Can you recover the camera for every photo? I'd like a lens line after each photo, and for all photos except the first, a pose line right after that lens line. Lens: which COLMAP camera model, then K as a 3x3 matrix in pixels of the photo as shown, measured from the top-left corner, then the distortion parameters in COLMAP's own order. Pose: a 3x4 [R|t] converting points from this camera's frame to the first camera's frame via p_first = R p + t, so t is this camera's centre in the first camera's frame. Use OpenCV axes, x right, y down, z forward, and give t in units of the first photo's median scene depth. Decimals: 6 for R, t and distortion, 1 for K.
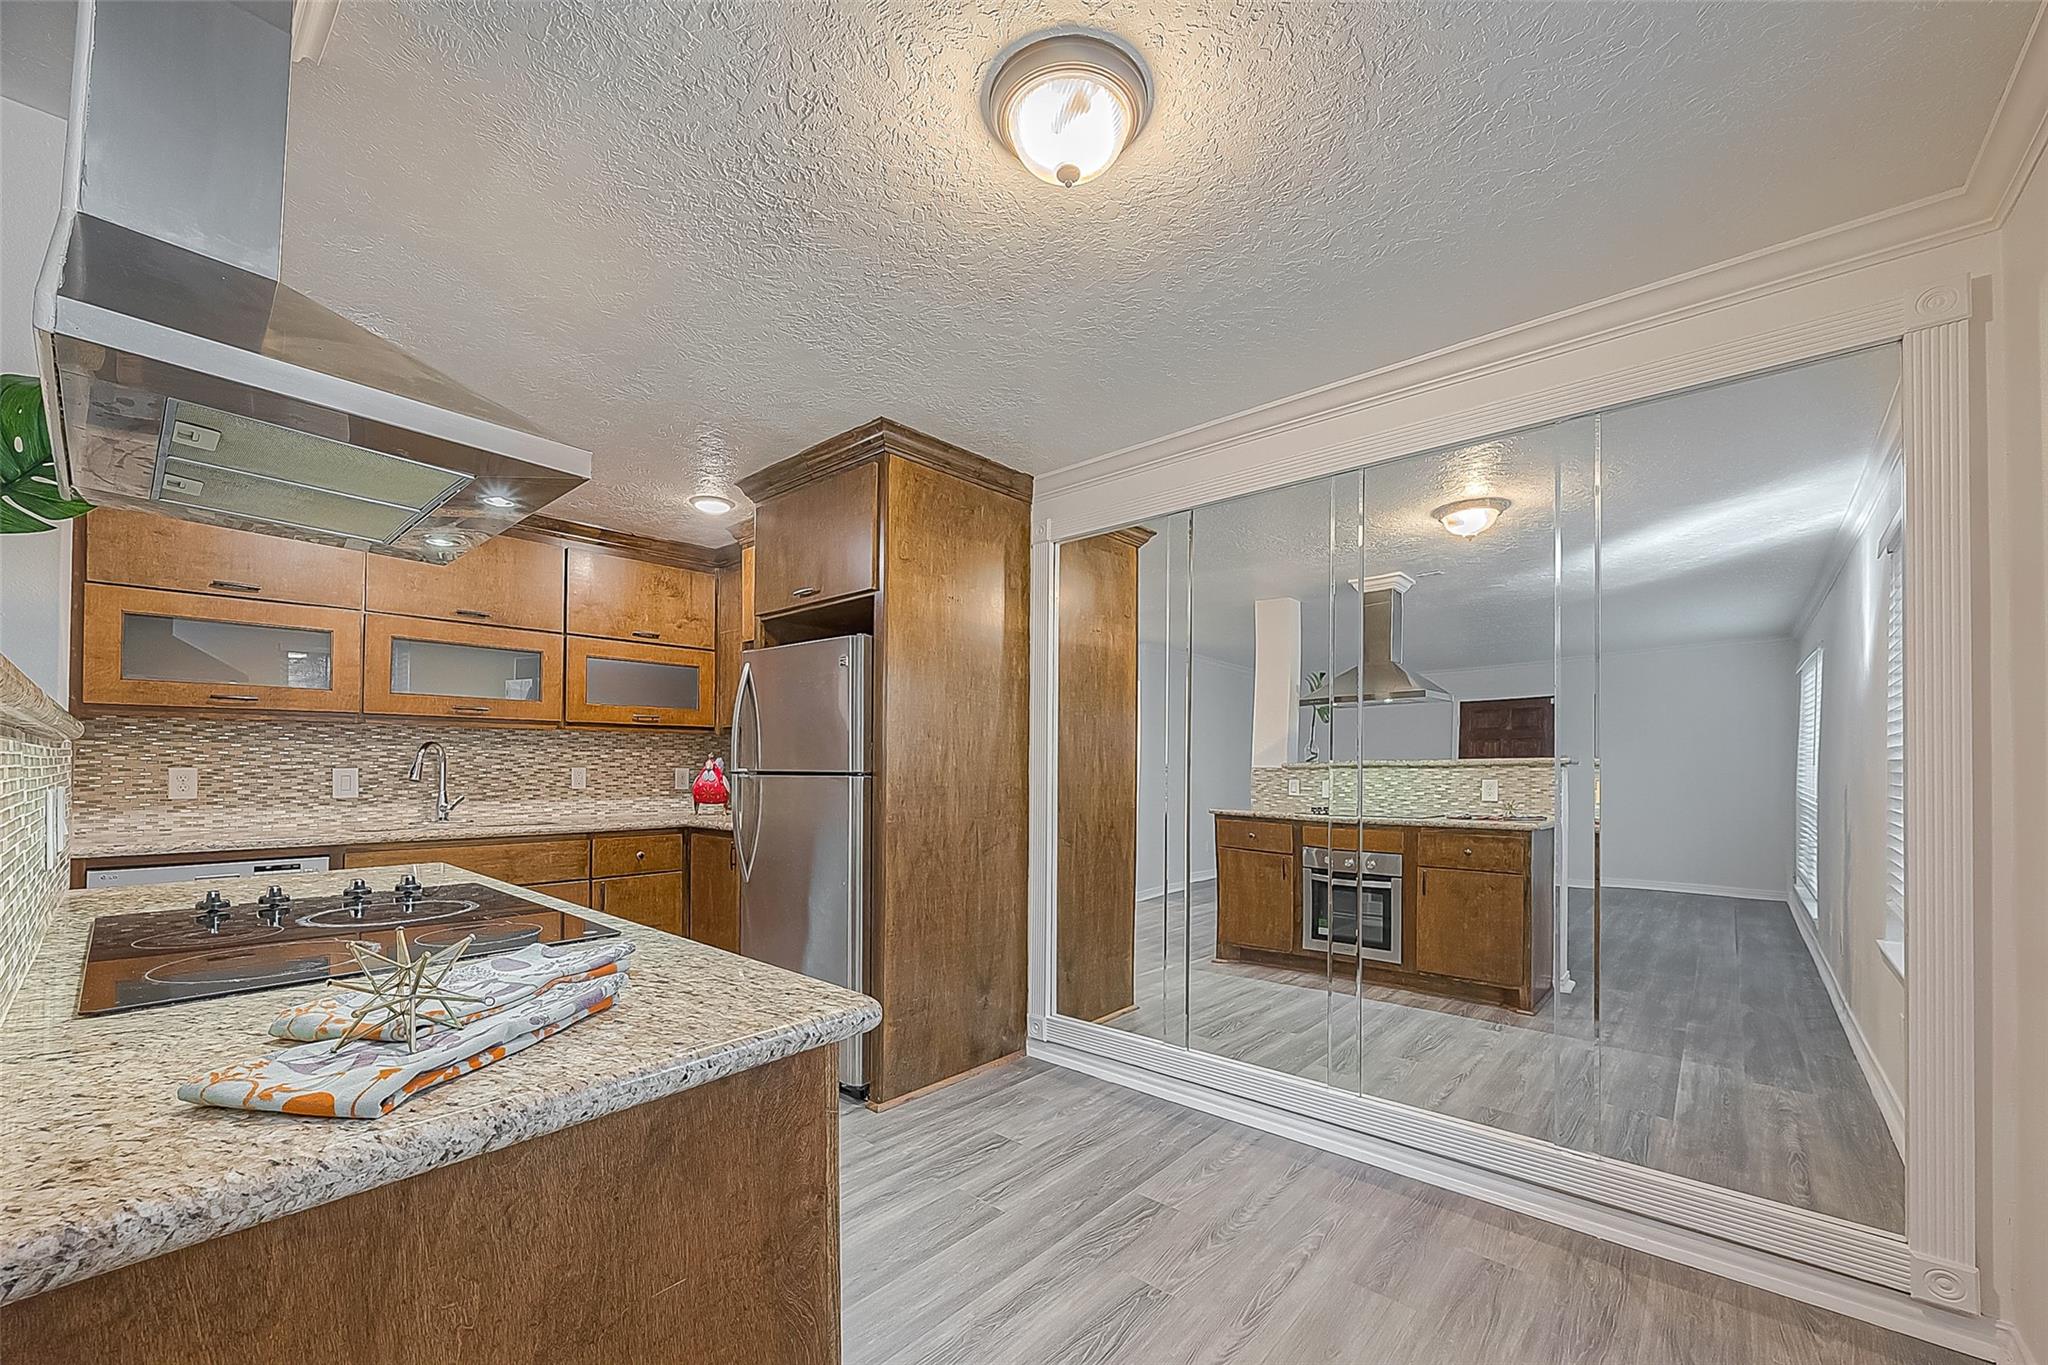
lens RADIAL K [[804.7, 0, 1035.7], [0, 804.7, 765.2], [0, 0, 1]] dist [-0.002262, 0.001428]
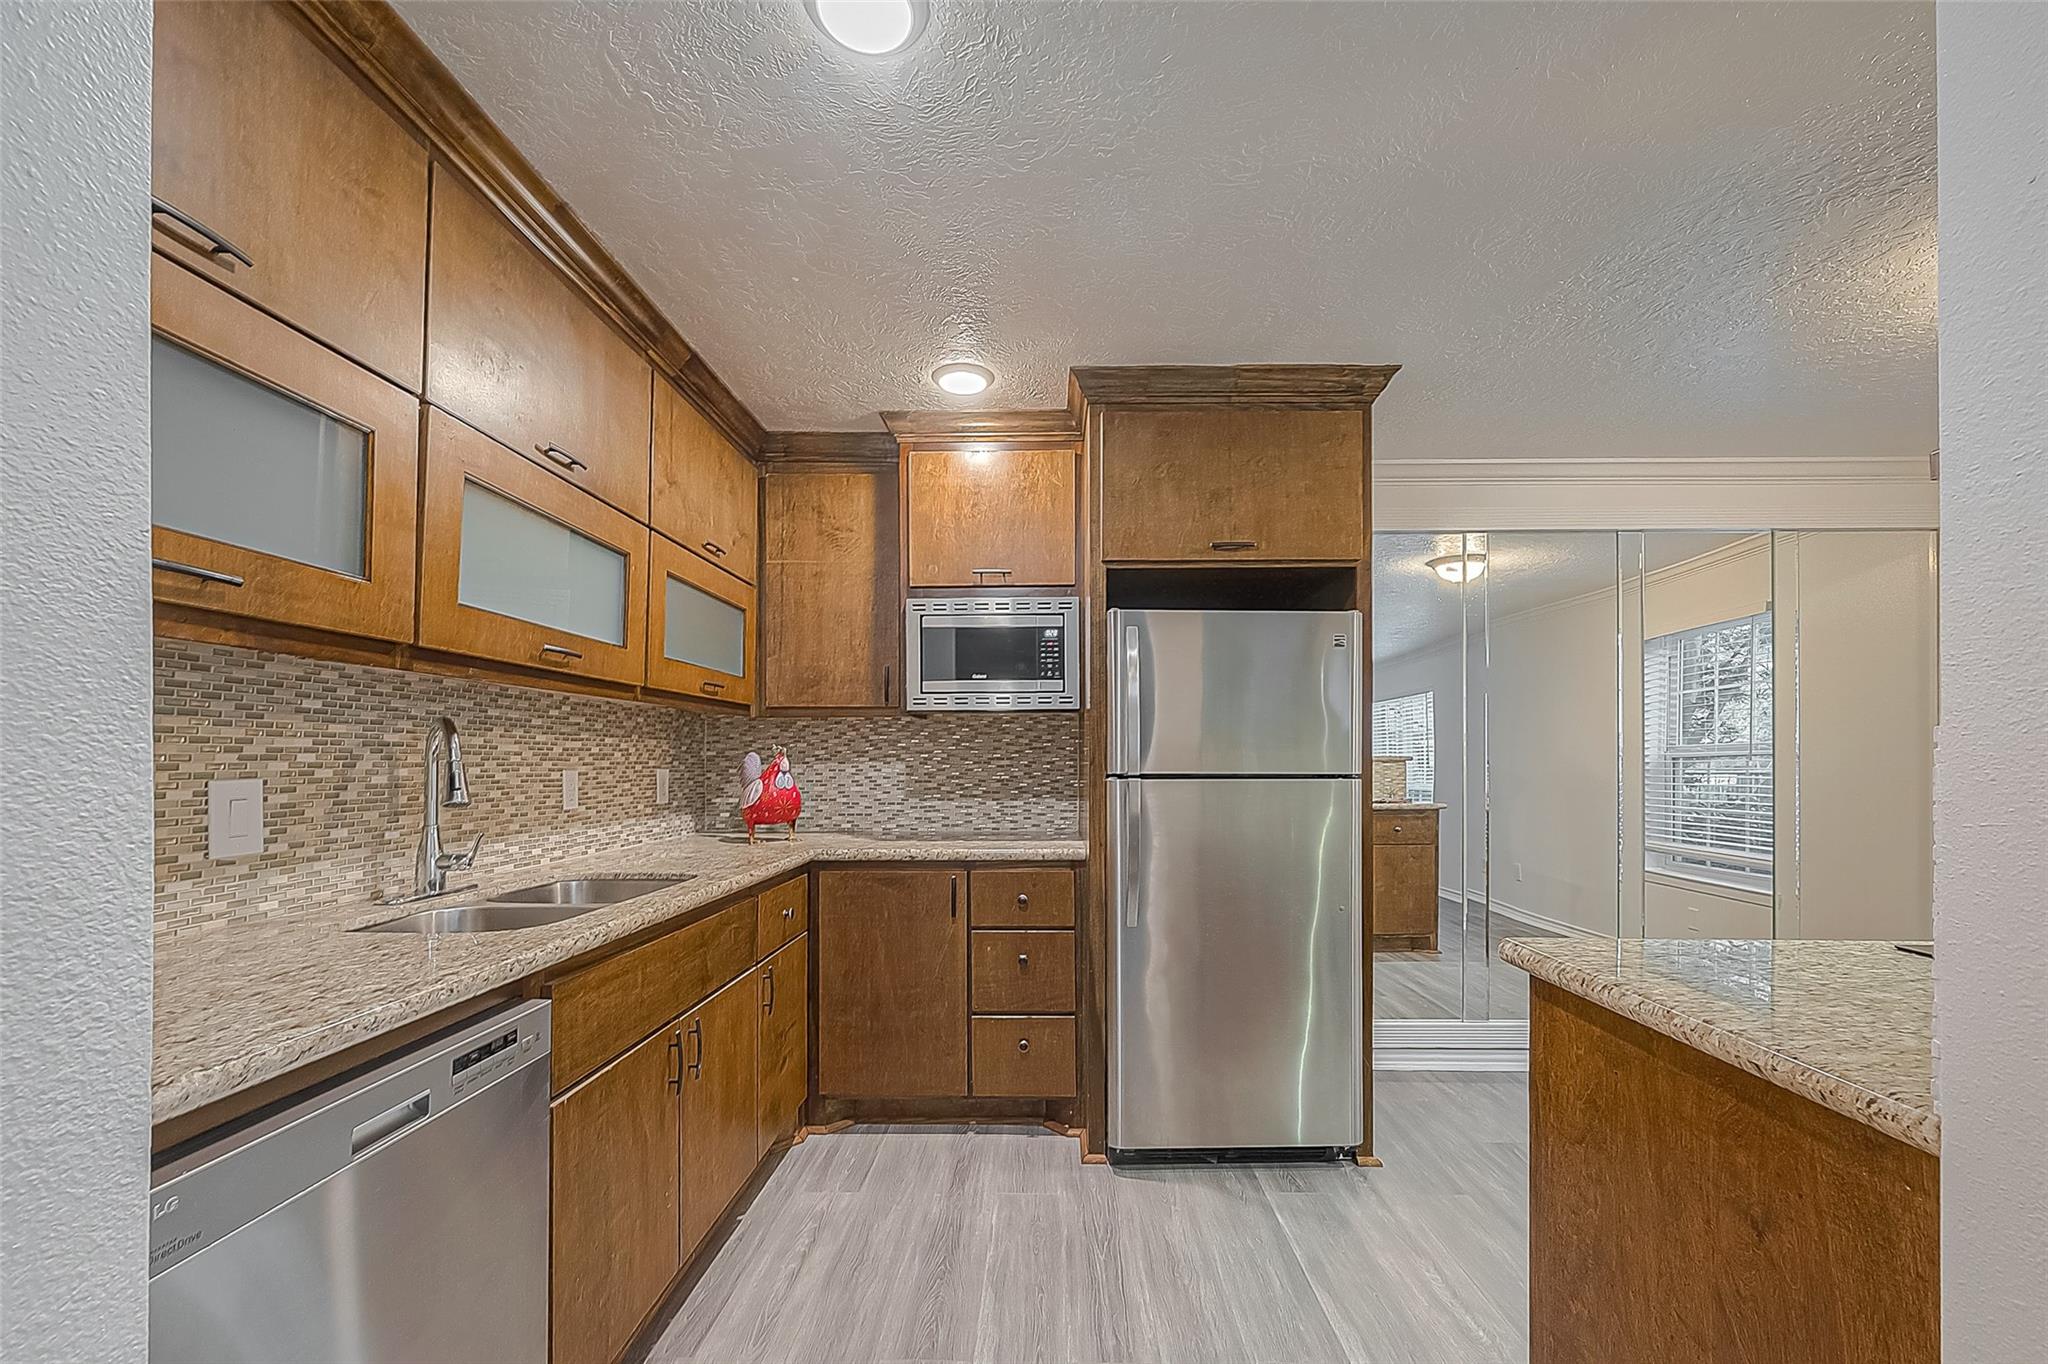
lens RADIAL K [[804.7, 0, 1036.6], [0, 804.7, 754.9], [0, 0, 1]] dist [-0.002262, 0.001428]
pose [[0.767922, 0.002413, 0.640539, -0.800011], [0.000640, 0.999990, -0.004534, -0.006161], [-0.640543, 0.003891, 0.767912, 0.446376]]
